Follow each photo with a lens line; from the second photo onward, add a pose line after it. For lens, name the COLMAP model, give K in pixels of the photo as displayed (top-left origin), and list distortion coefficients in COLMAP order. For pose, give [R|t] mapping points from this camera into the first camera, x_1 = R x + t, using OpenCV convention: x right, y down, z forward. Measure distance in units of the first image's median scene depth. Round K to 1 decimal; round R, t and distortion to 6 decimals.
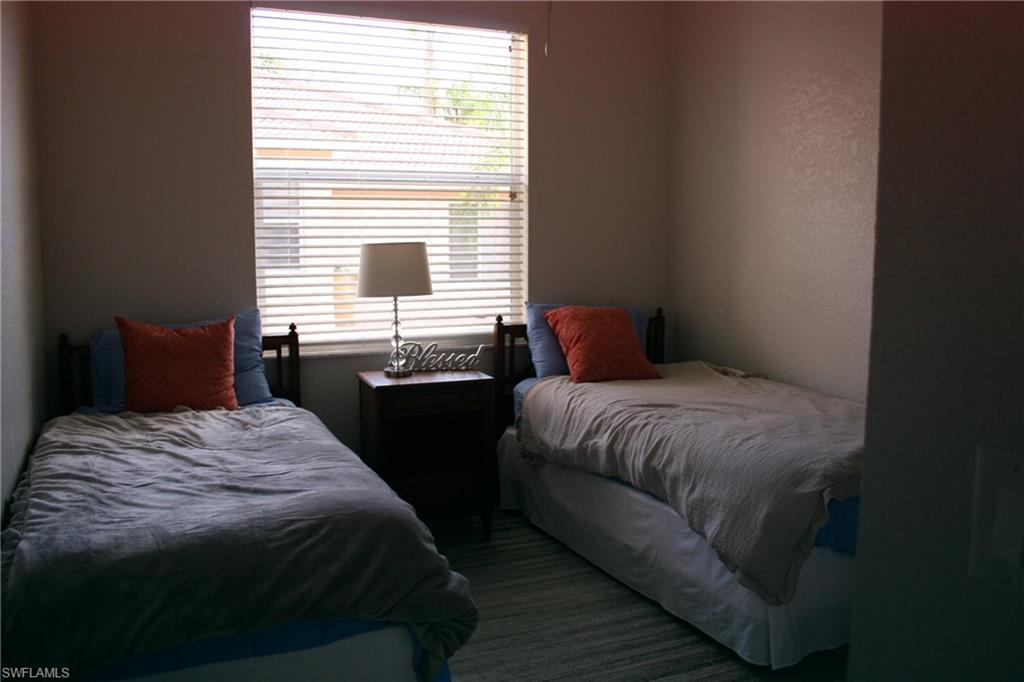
lens RADIAL K [[859.0, 0, 513.6], [0, 859.0, 336.9], [0, 0, 1]] dist [-0.149350, 0.112678]
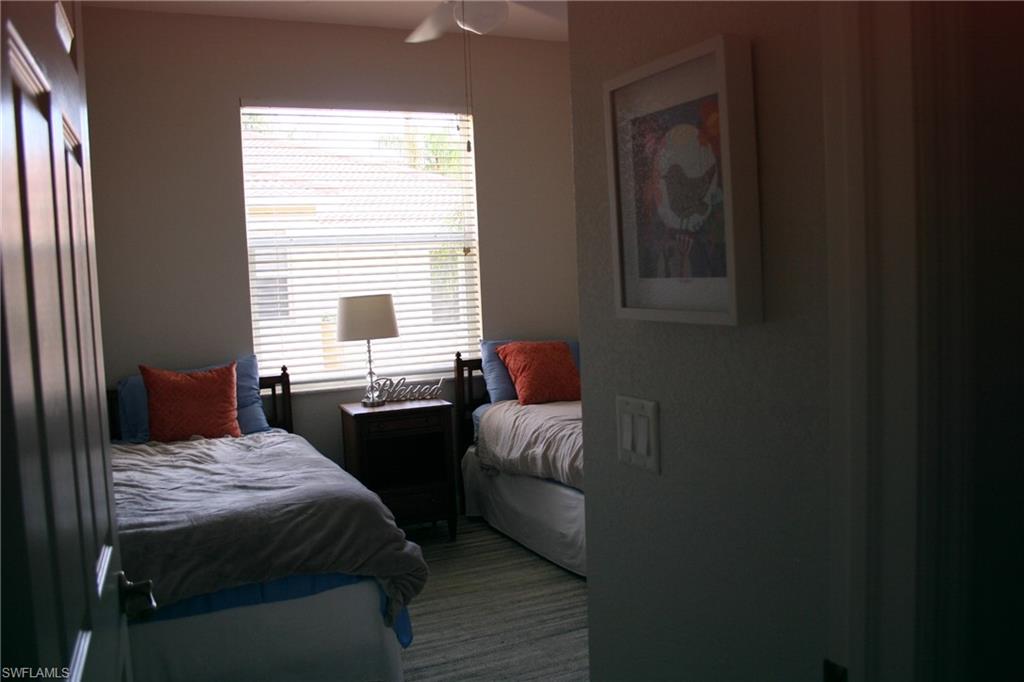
lens RADIAL K [[859.0, 0, 512.6], [0, 859.0, 343.0], [0, 0, 1]] dist [-0.149350, 0.112678]
pose [[0.999031, -0.043244, 0.008246, 0.059469], [0.043540, 0.998248, -0.040056, 0.015637], [-0.006499, 0.040376, 0.999163, -0.223330]]
